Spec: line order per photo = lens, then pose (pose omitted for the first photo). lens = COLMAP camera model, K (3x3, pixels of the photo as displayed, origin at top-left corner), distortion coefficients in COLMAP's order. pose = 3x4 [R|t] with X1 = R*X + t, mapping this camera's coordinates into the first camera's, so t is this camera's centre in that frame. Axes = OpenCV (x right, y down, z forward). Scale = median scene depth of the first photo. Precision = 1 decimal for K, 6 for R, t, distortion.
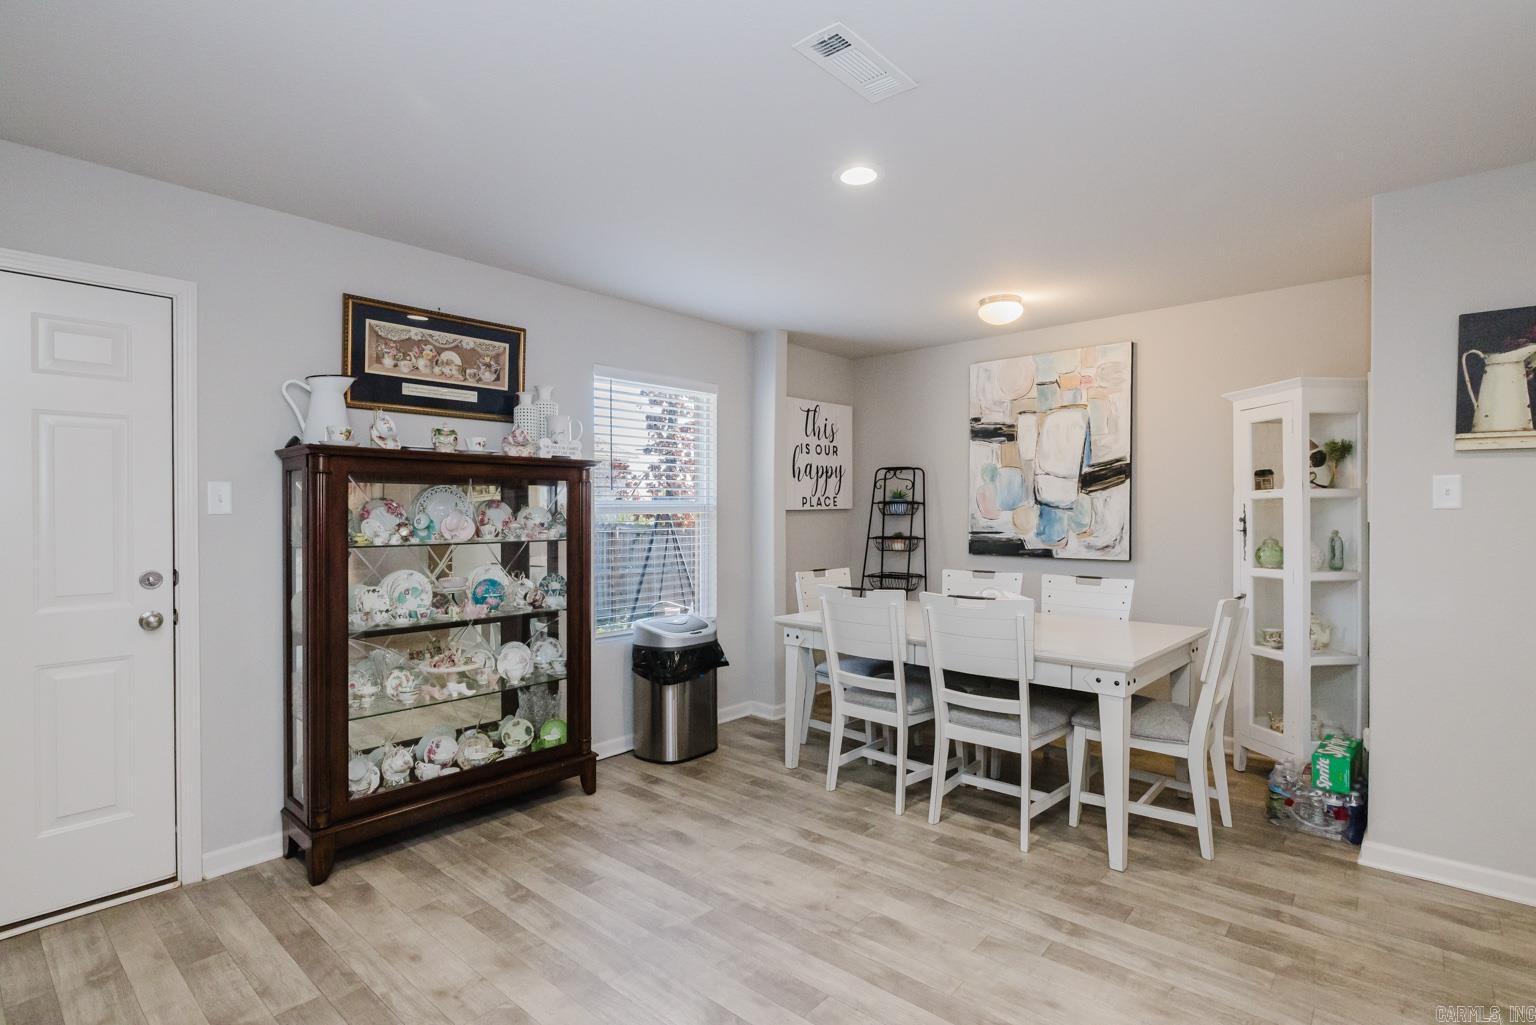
lens RADIAL K [[758.3, 0, 809.7], [0, 758.3, 500.3], [0, 0, 1]] dist [-0.009482, 0.004602]
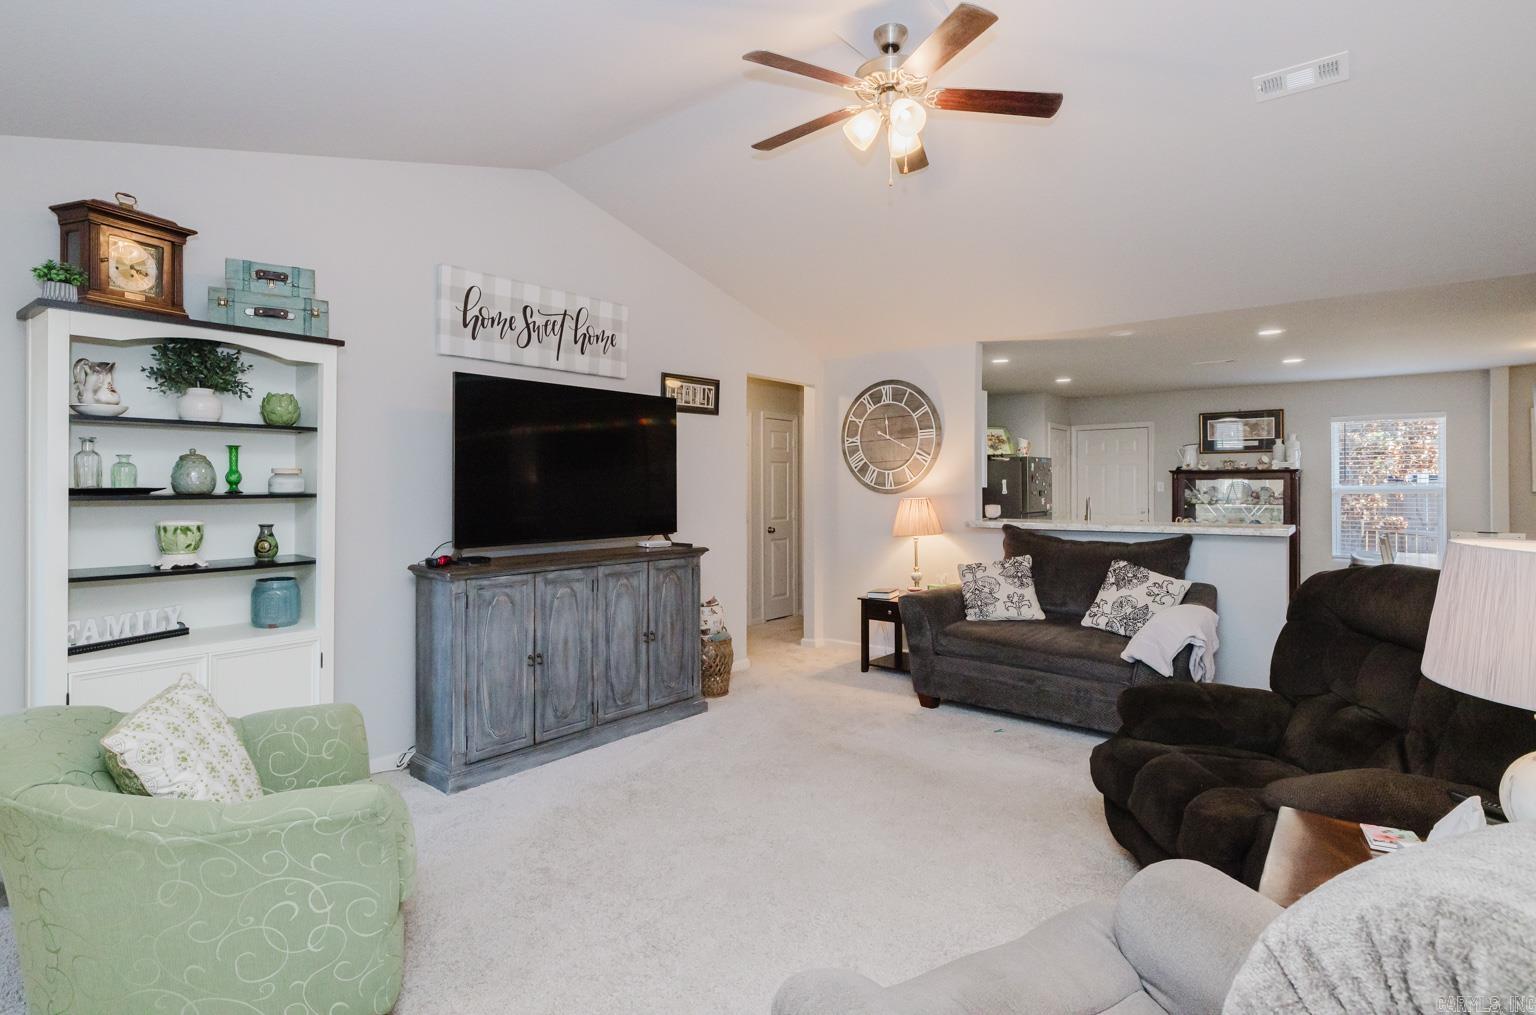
lens RADIAL K [[784.8, 0, 710.1], [0, 784.8, 483.3], [0, 0, 1]] dist [0.002709, 0.002871]
pose [[0.007628, -0.002511, -0.999968, 1.950300], [0.019813, 0.999801, -0.002359, -0.038308], [0.999775, -0.019794, 0.007676, -0.709201]]
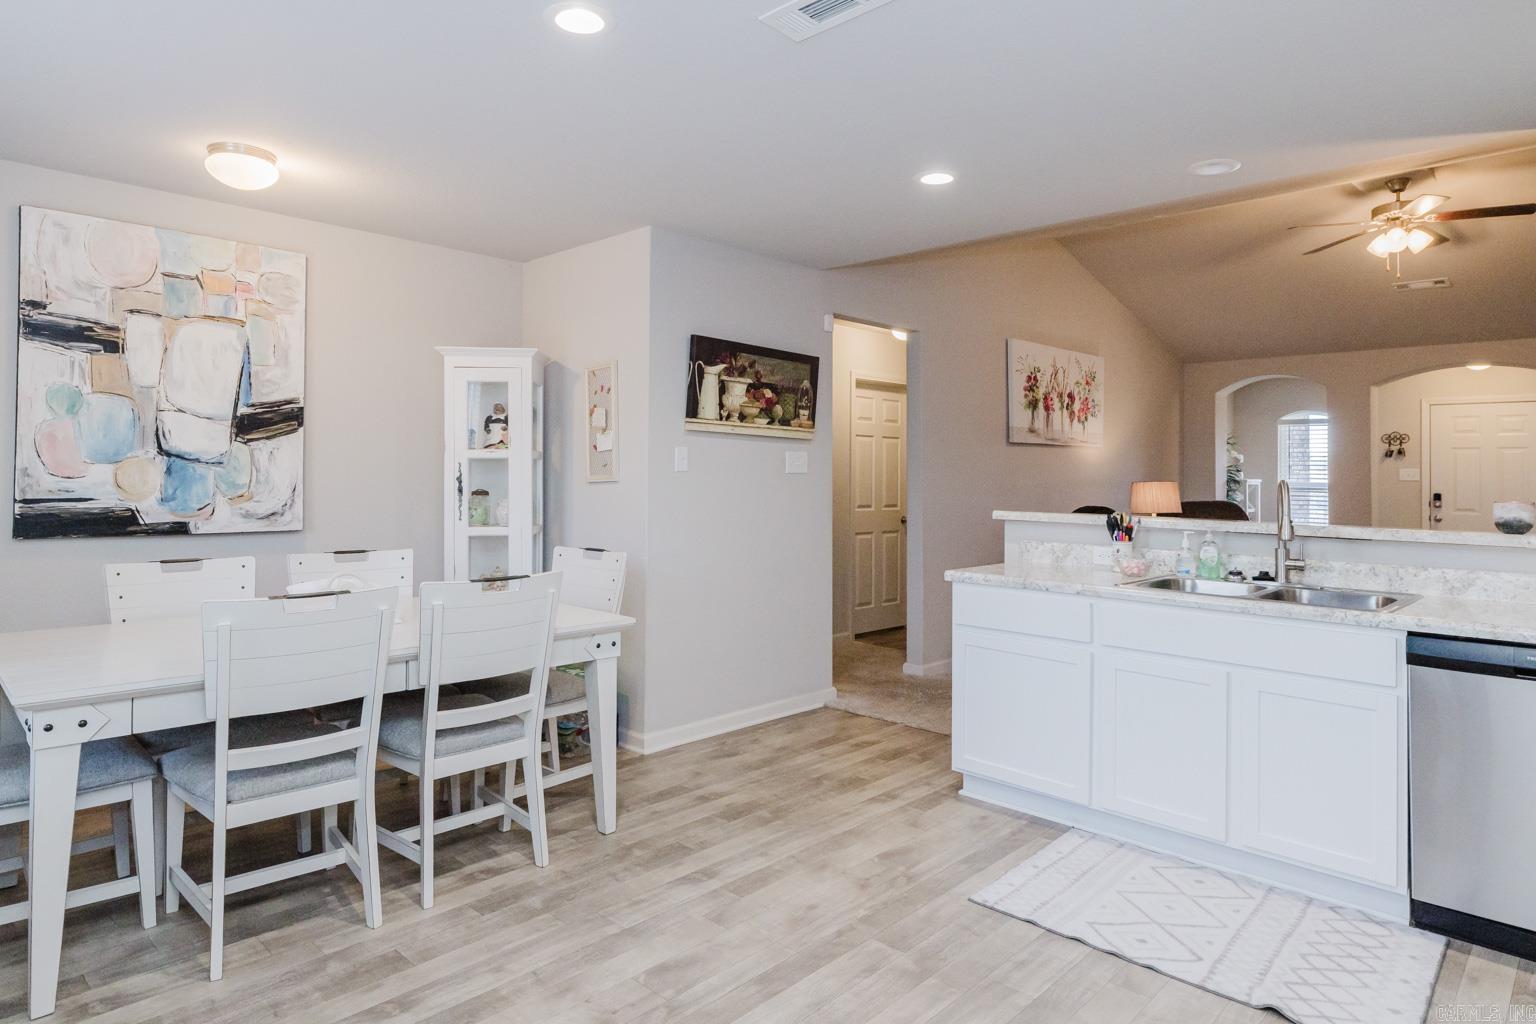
lens RADIAL K [[904.6, 0, 760.8], [0, 904.6, 439.7], [0, 0, 1]] dist [-0.000285, -0.003858]
pose [[0.056593, 0.042575, 0.997489, -0.589244], [-0.027608, 0.998775, -0.041063, 0.012668], [-0.998016, -0.025215, 0.057699, 0.558711]]
